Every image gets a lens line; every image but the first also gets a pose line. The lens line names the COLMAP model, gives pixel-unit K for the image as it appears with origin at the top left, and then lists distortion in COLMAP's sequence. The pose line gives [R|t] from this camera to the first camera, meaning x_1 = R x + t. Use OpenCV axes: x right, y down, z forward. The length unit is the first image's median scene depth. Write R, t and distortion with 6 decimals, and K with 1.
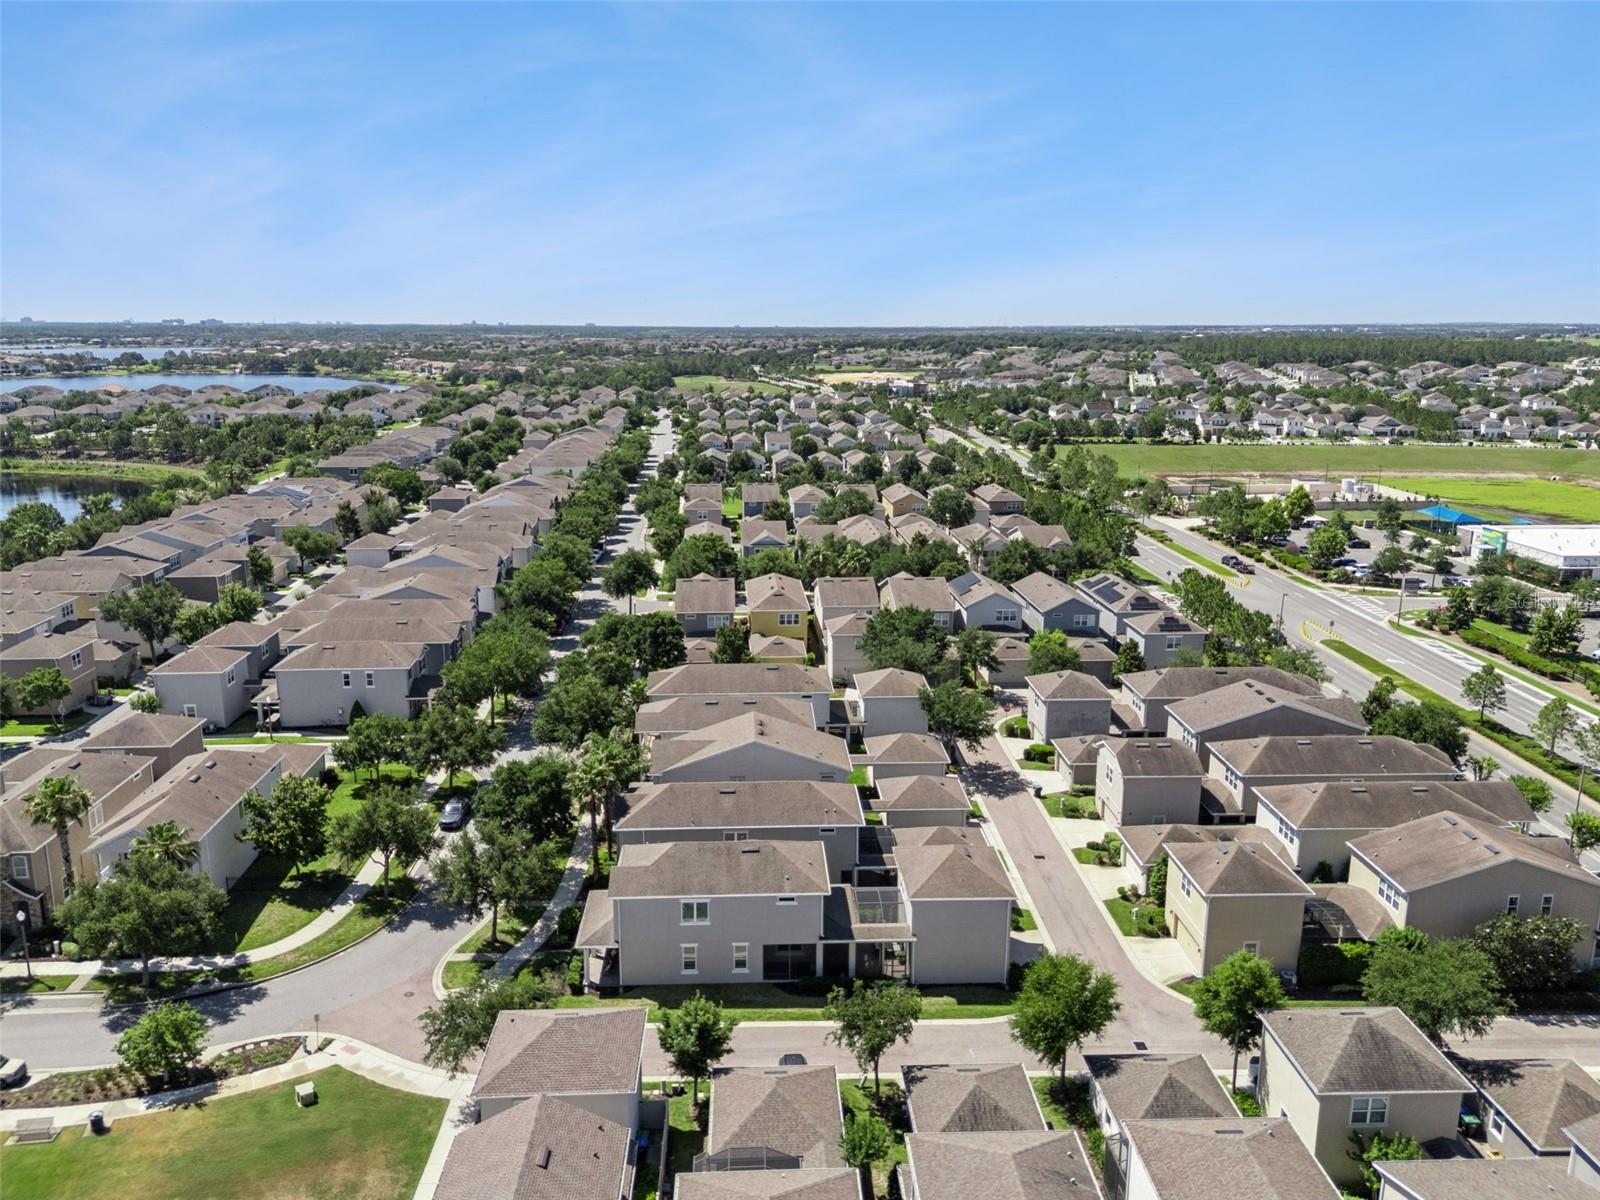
lens RADIAL K [[1216.4, 0, 800.3], [0, 1216.4, 599.4], [0, 0, 1]] dist [0.083048, -0.093542]
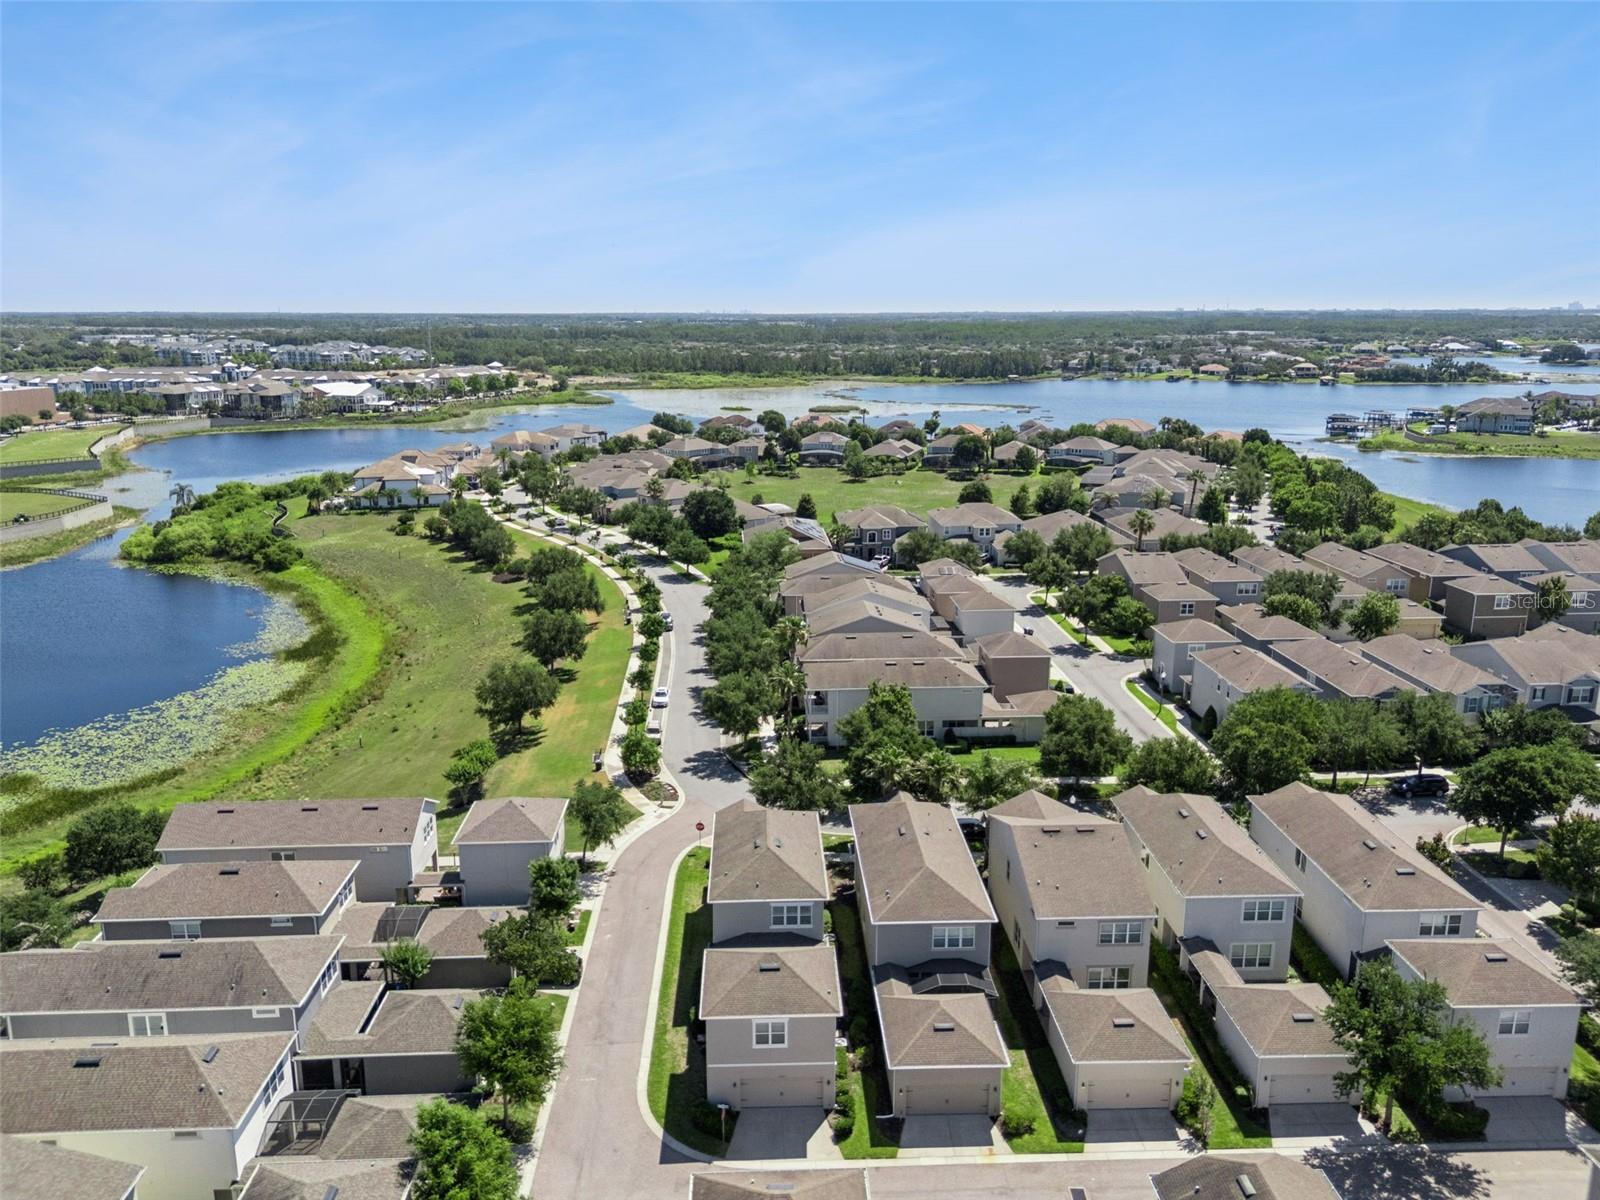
lens RADIAL K [[1216.4, 0, 799.0], [0, 1216.4, 602.1], [0, 0, 1]] dist [0.083048, -0.093542]
pose [[0.010911, 0.240323, -0.970632, 0.904848], [-0.234987, 0.944122, 0.231118, -0.232174], [0.971937, 0.225564, 0.066774, 0.905618]]
